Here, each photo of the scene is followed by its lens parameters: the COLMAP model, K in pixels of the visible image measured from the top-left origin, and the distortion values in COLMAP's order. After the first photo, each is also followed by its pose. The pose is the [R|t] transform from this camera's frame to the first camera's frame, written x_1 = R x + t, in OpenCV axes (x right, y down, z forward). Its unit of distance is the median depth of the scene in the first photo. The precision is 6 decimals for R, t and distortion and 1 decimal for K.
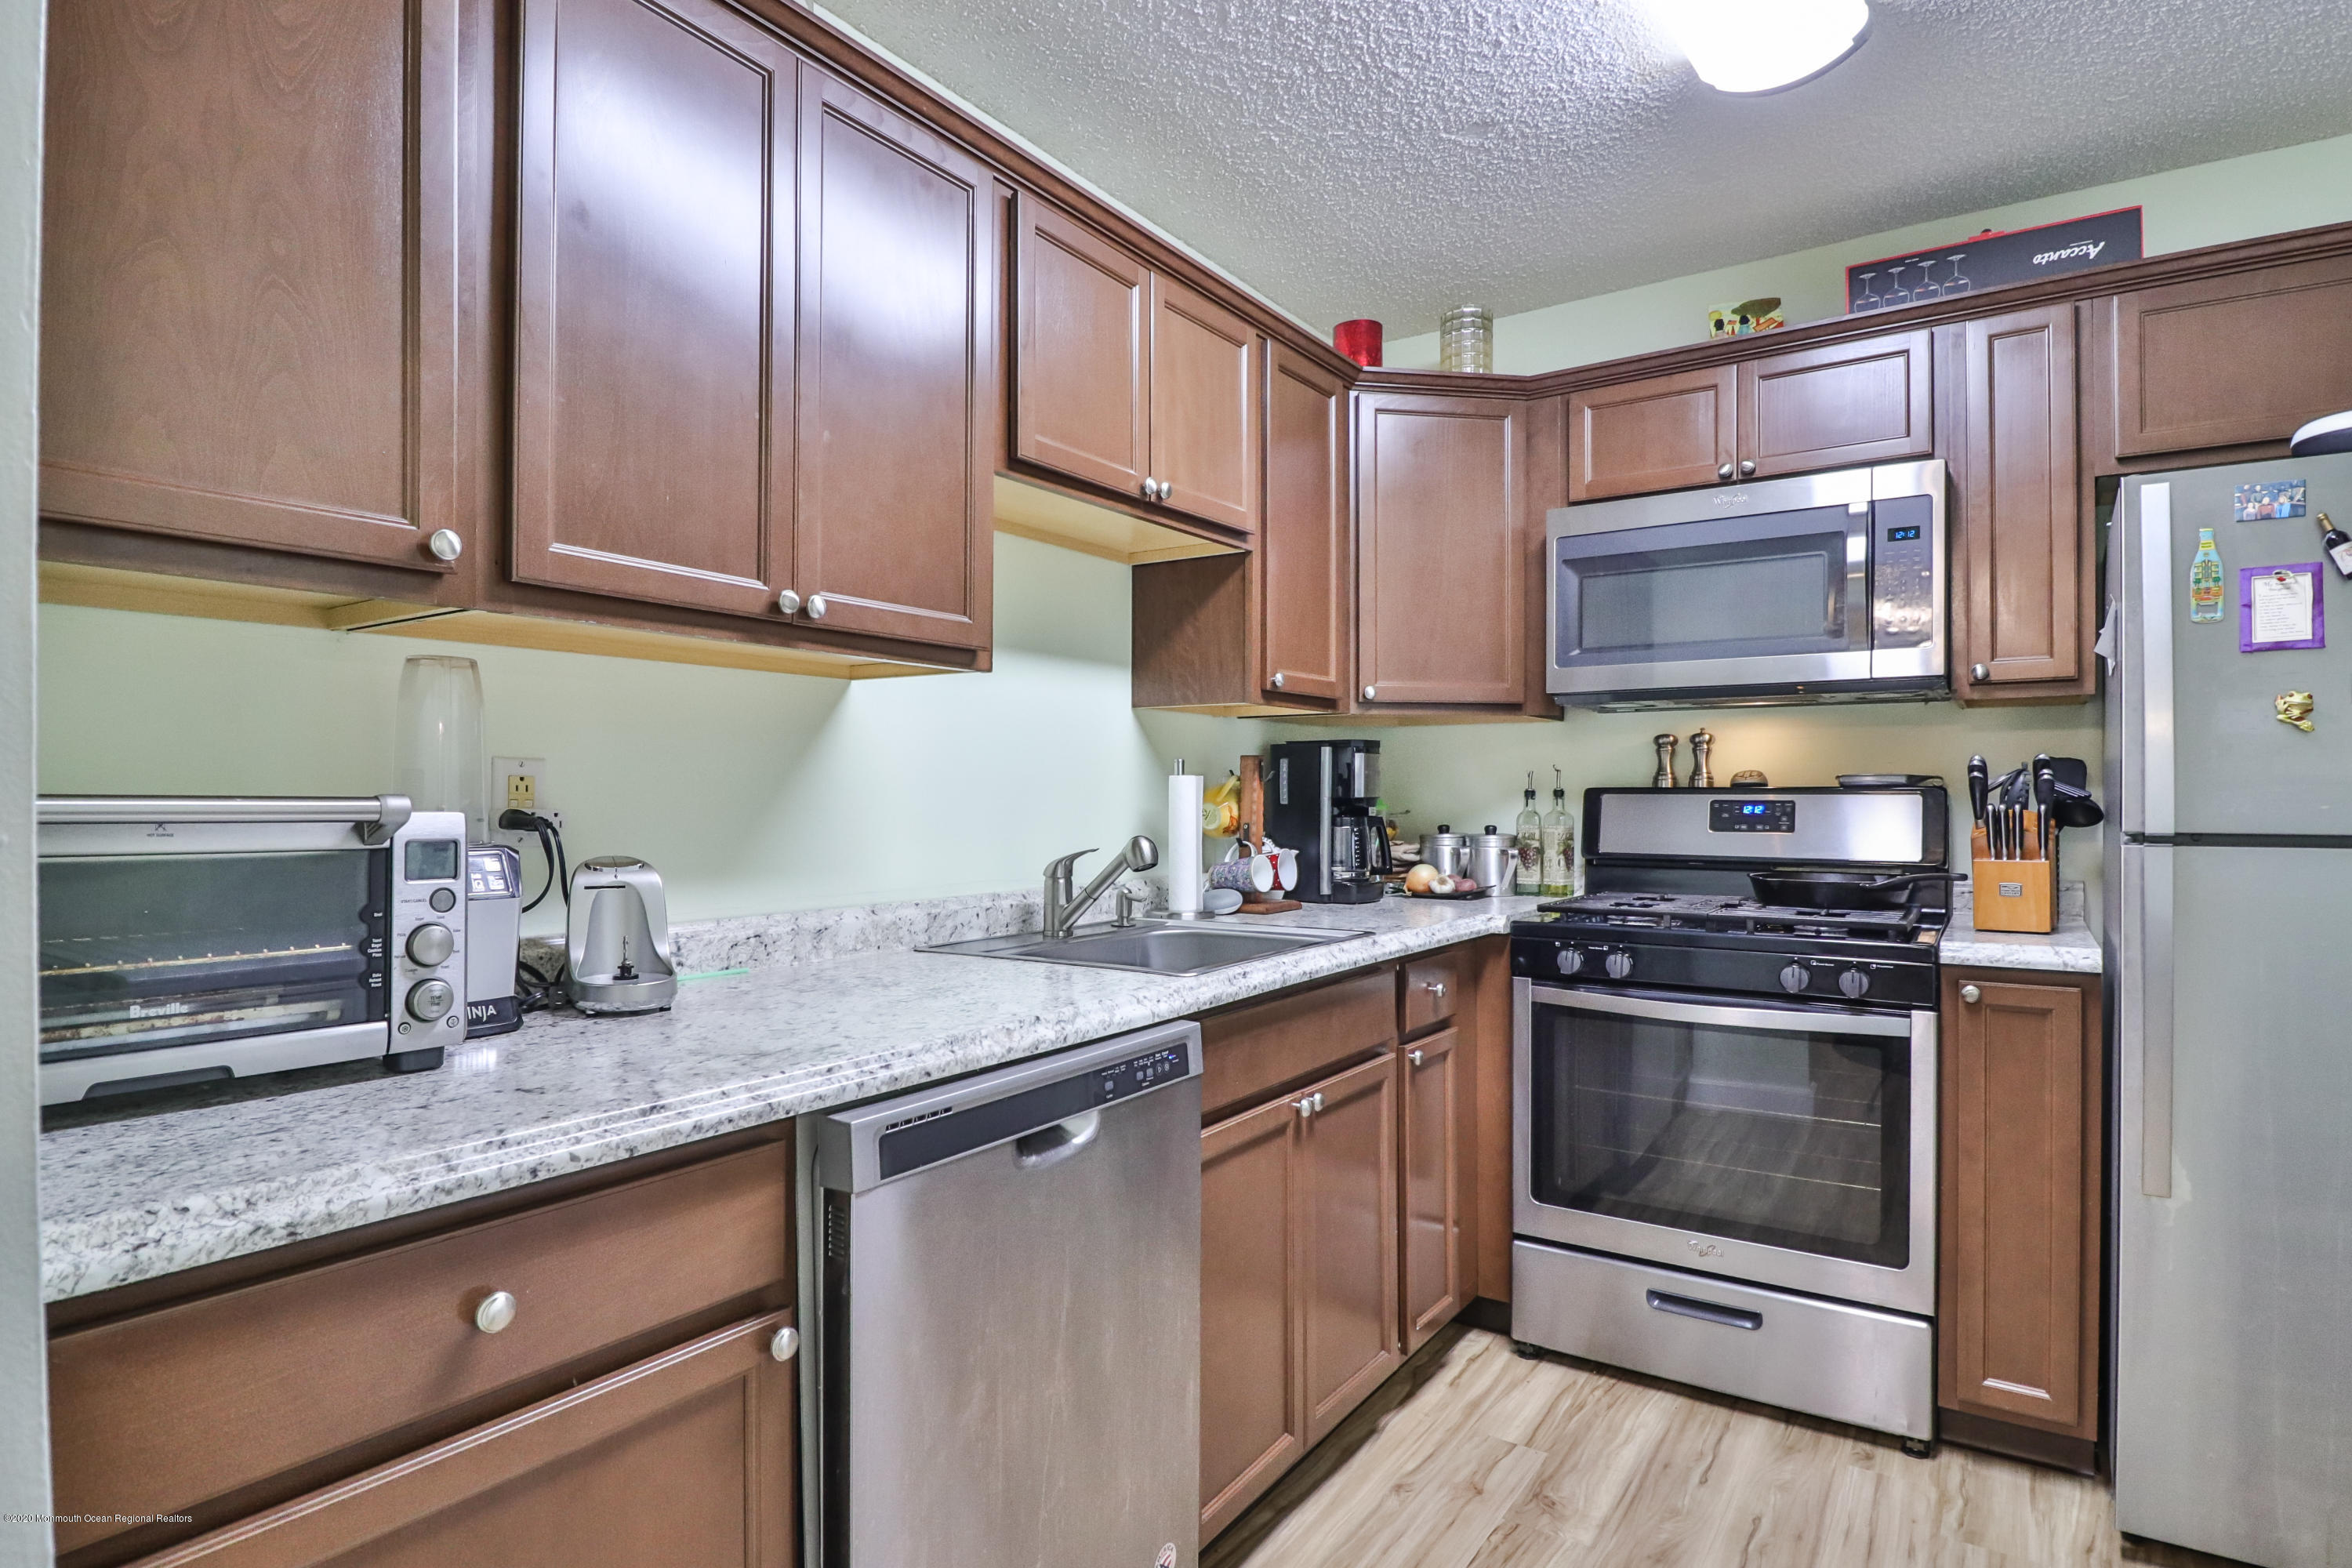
lens RADIAL K [[1264.9, 0, 1143.6], [0, 1264.9, 794.1], [0, 0, 1]] dist [-0.001686, -0.012178]
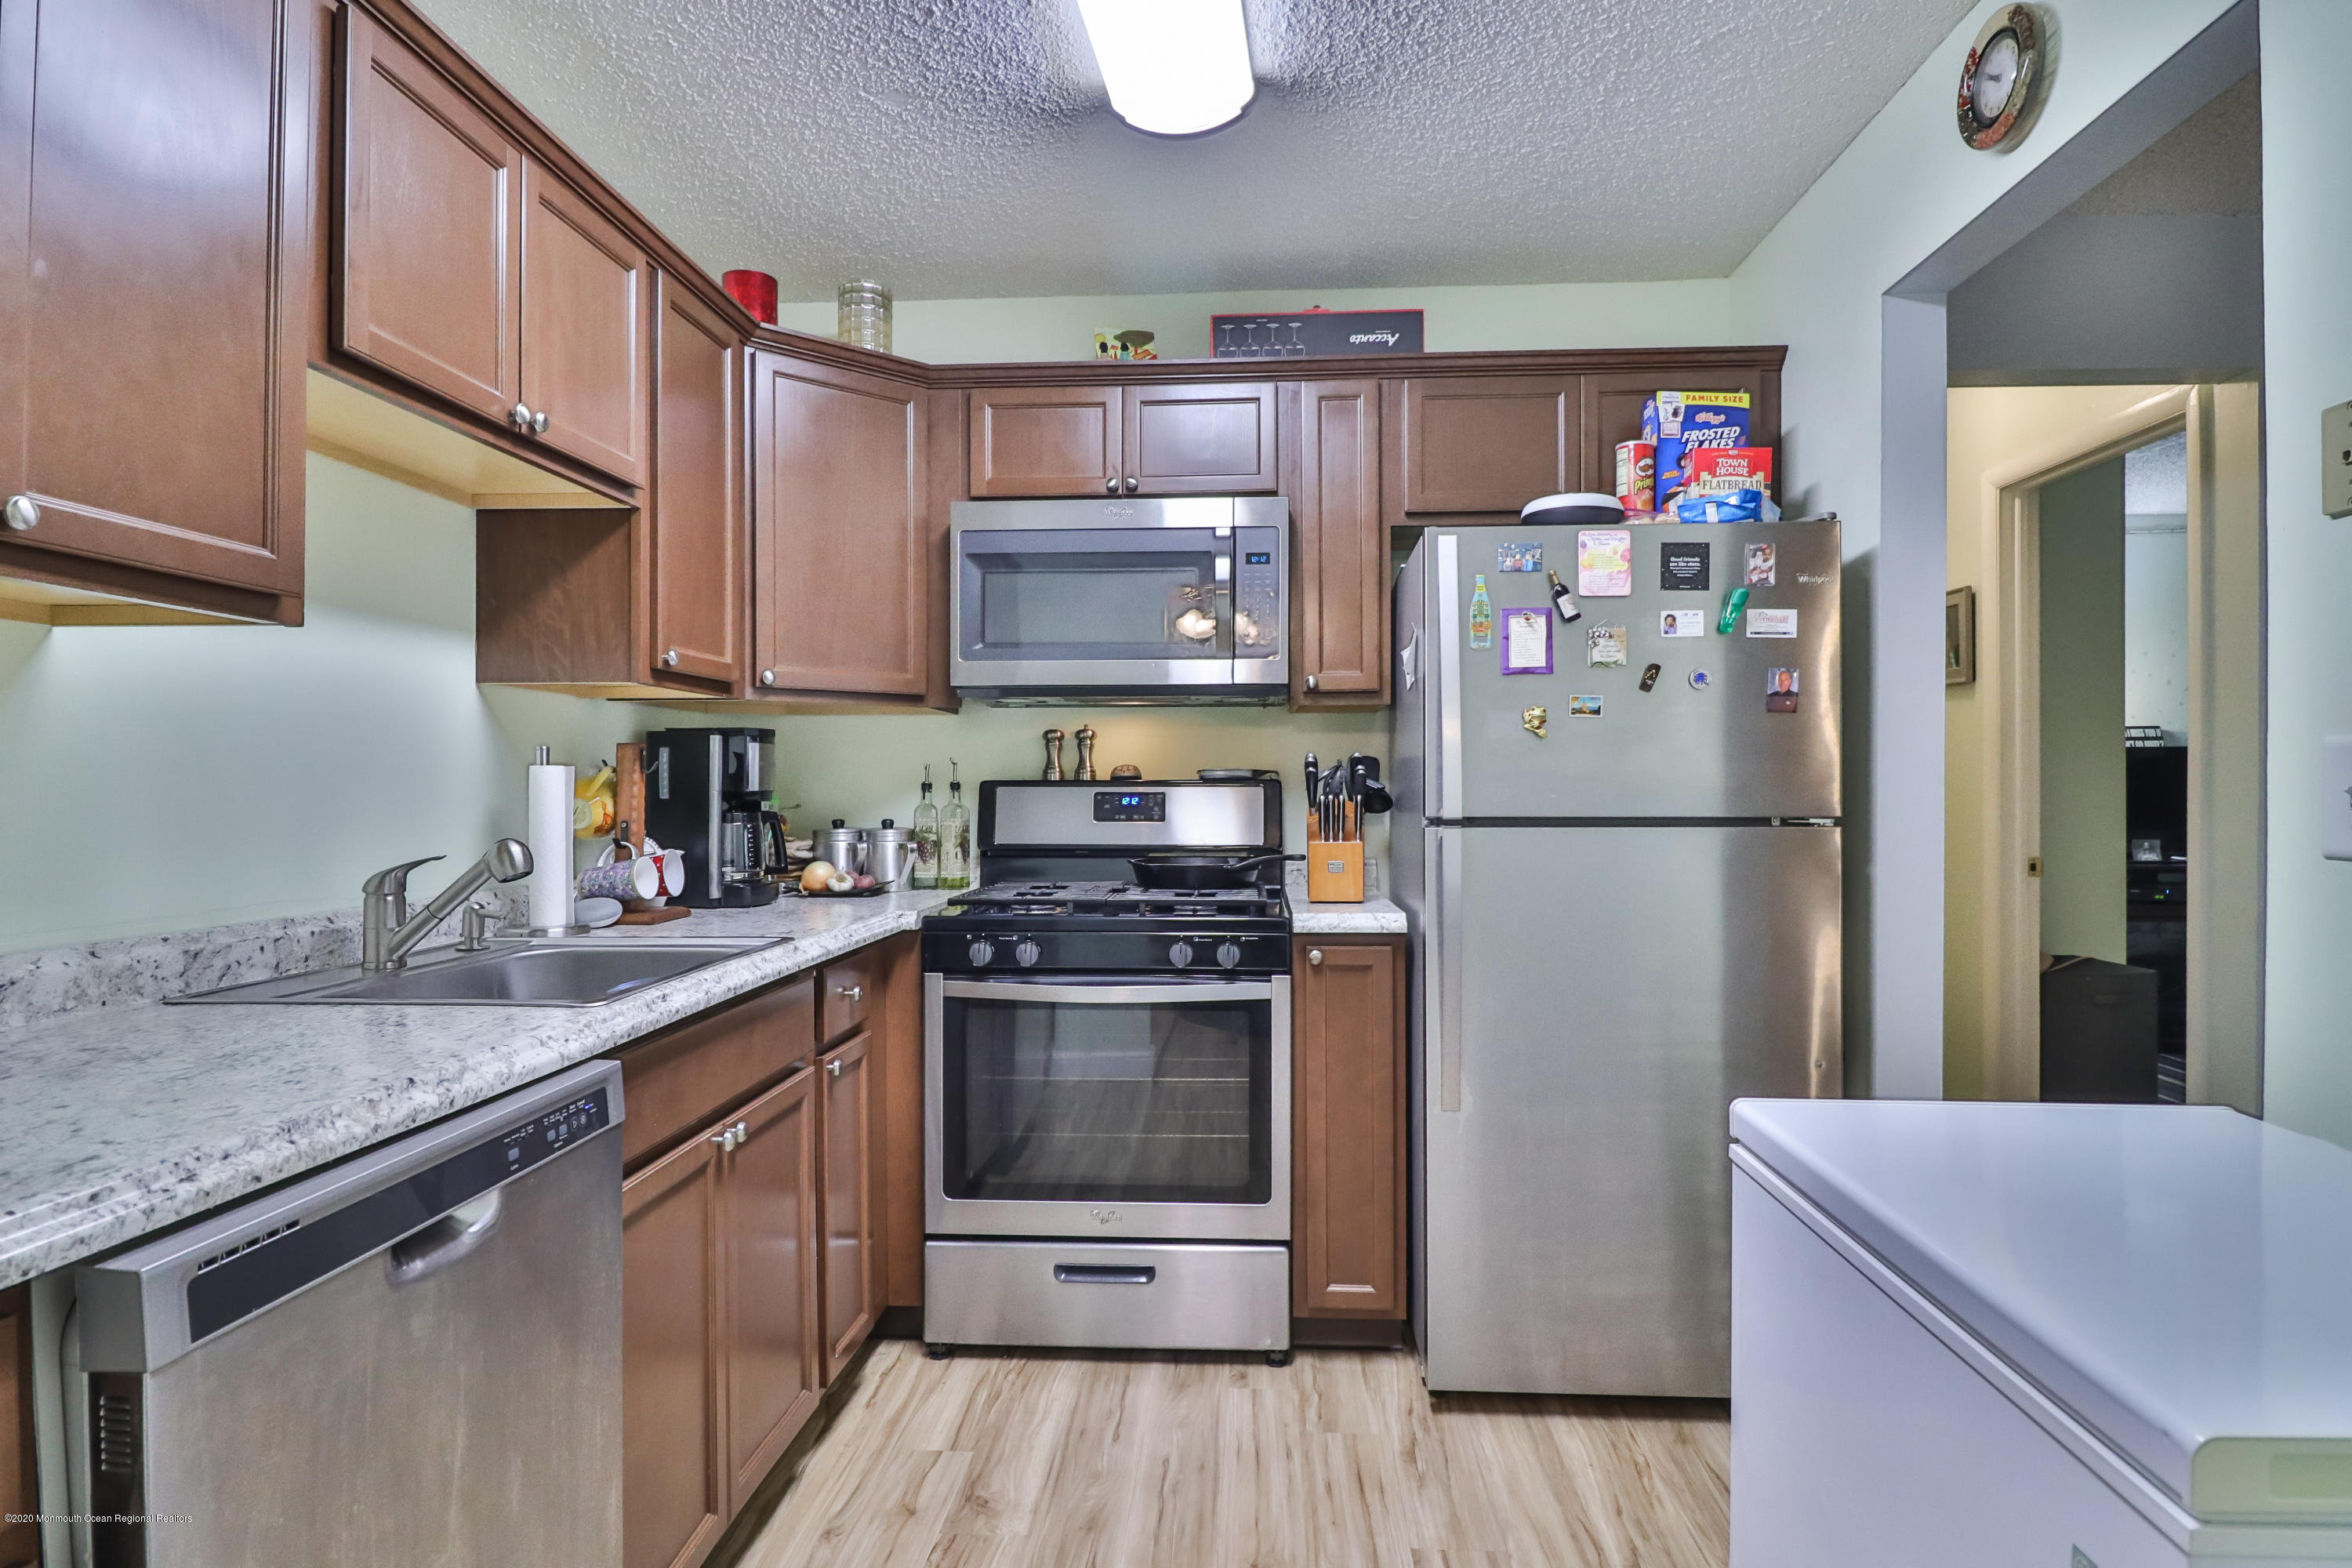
lens RADIAL K [[1264.9, 0, 1205.6], [0, 1264.9, 787.0], [0, 0, 1]] dist [-0.001686, -0.012178]
pose [[0.846525, -0.001532, 0.532347, -0.052450], [0.001742, 0.999998, 0.000107, 0.000284], [-0.532346, 0.000837, 0.846526, 0.062474]]
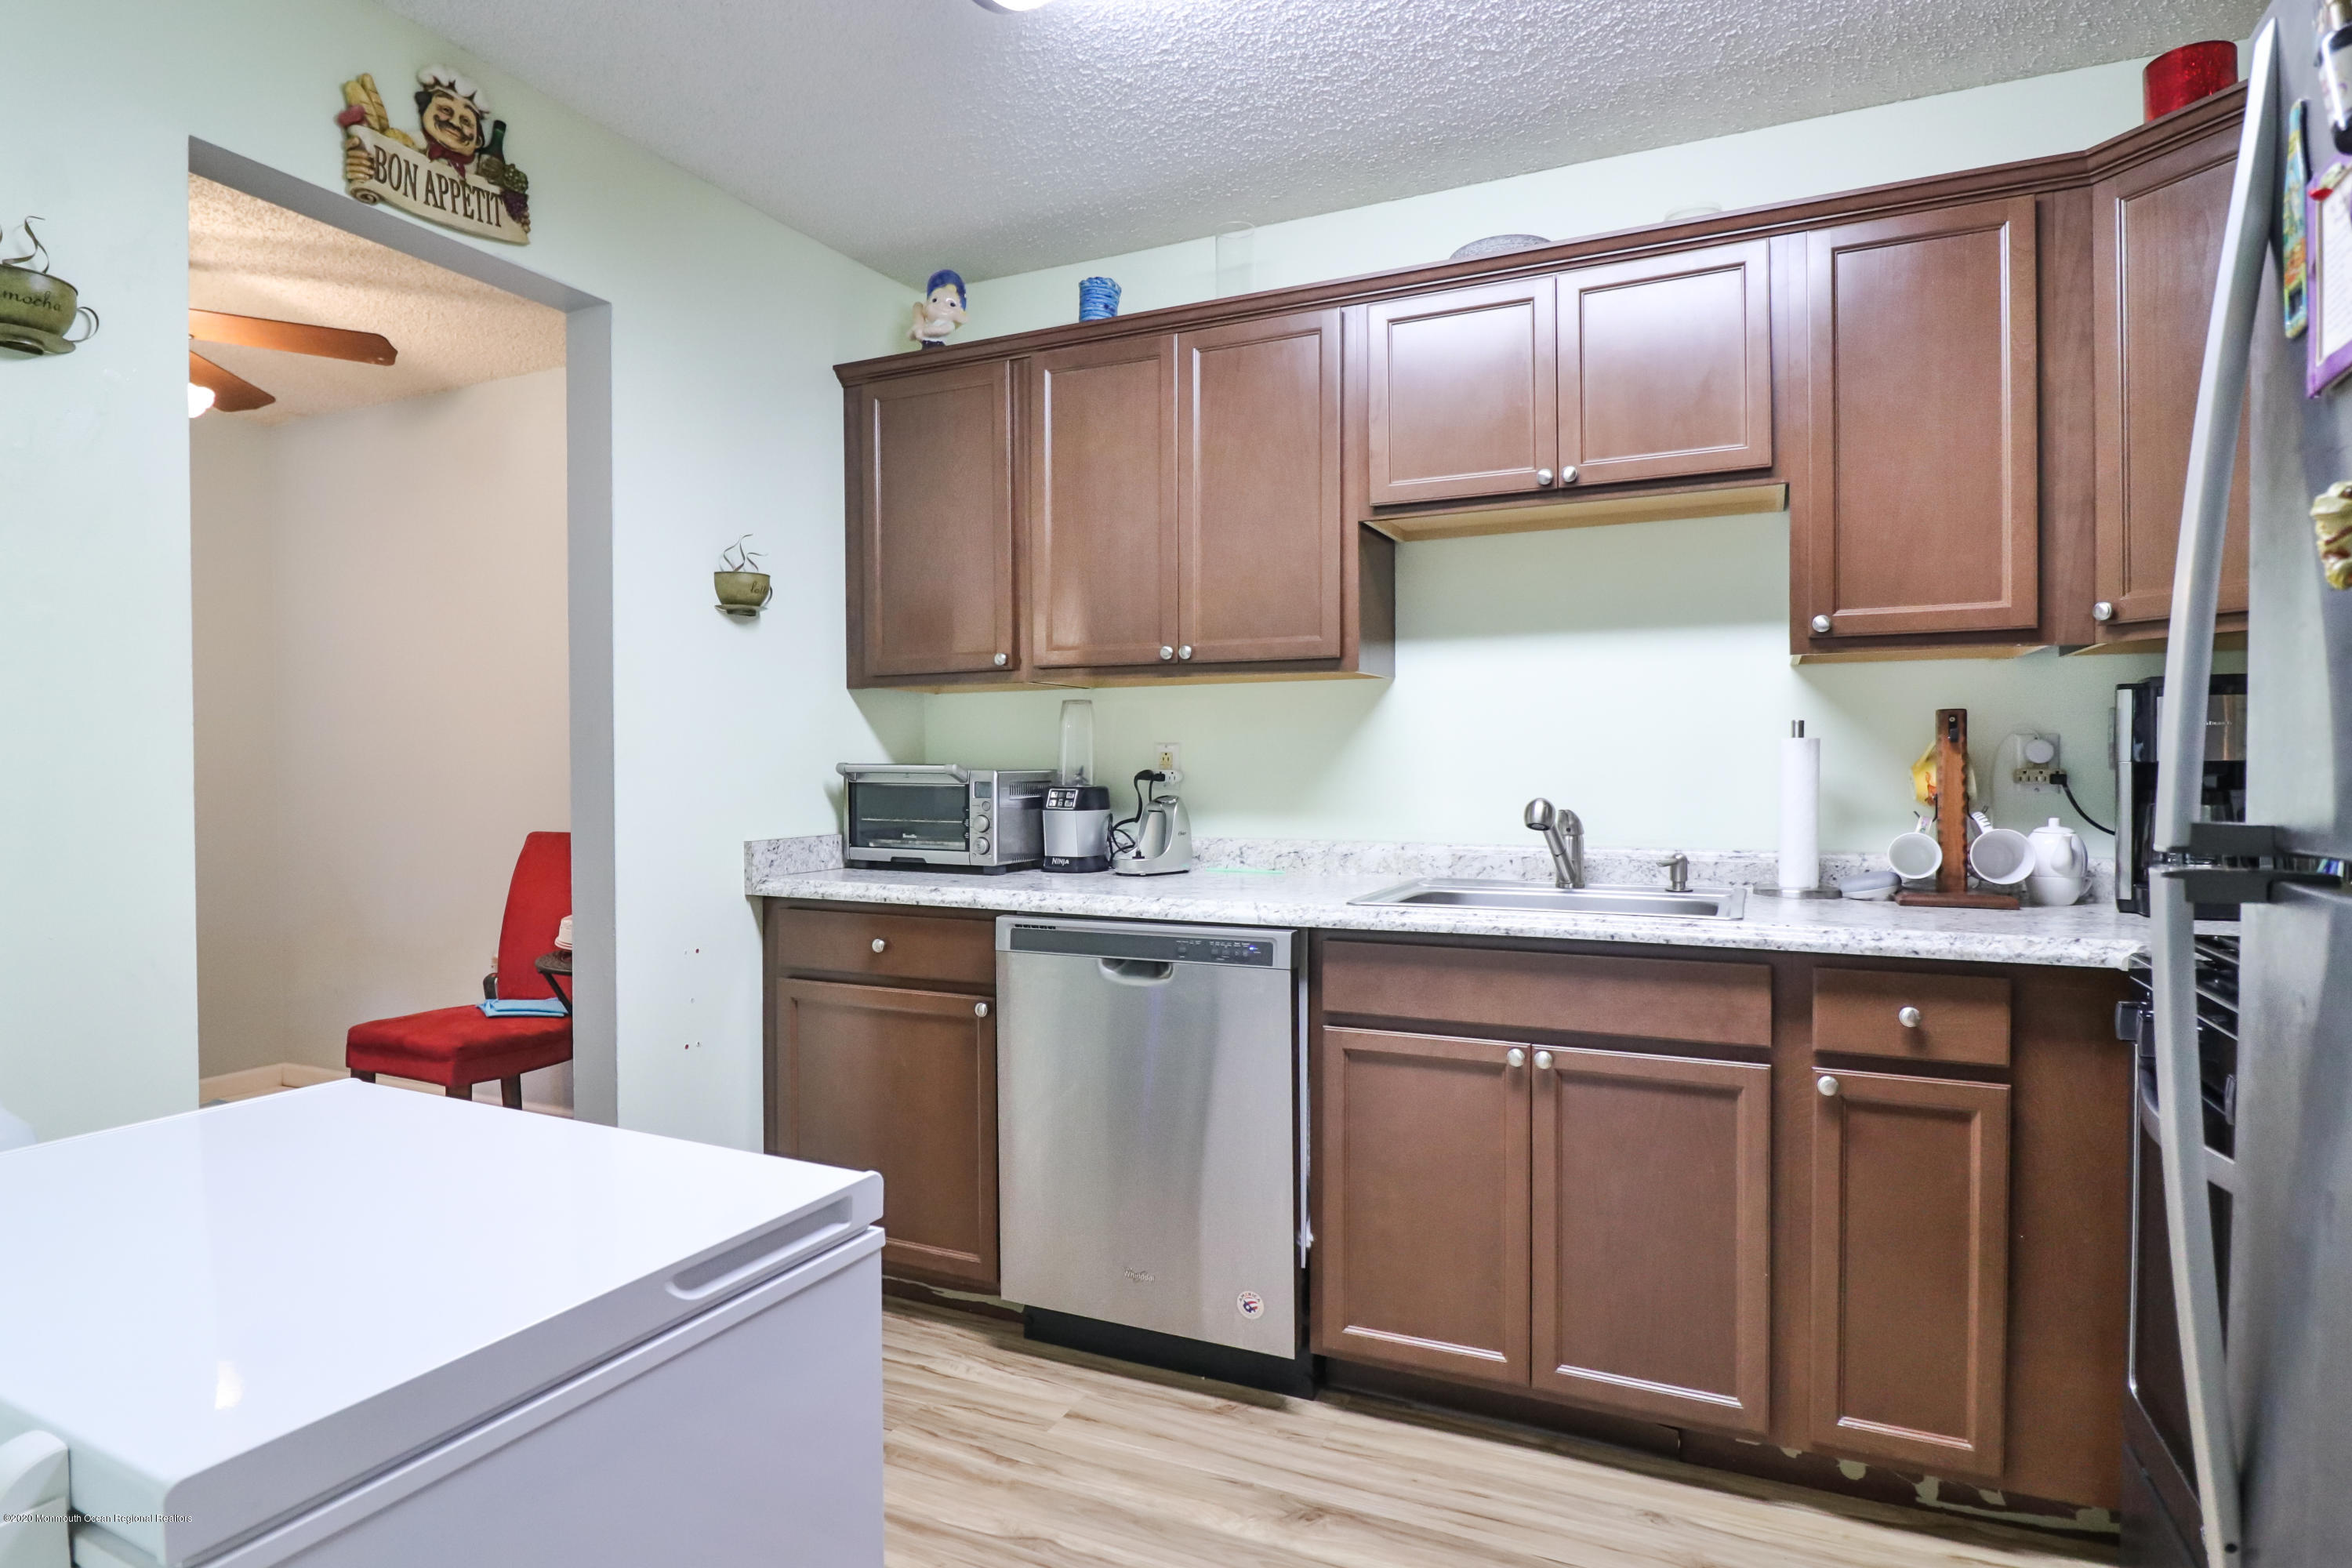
lens RADIAL K [[1264.9, 0, 1184.3], [0, 1264.9, 777.4], [0, 0, 1]] dist [-0.001686, -0.012178]
pose [[0.174655, 0.010520, -0.984574, 0.968005], [0.006544, 0.999908, 0.011845, -0.000018], [0.984608, -0.008511, 0.174570, 0.473310]]
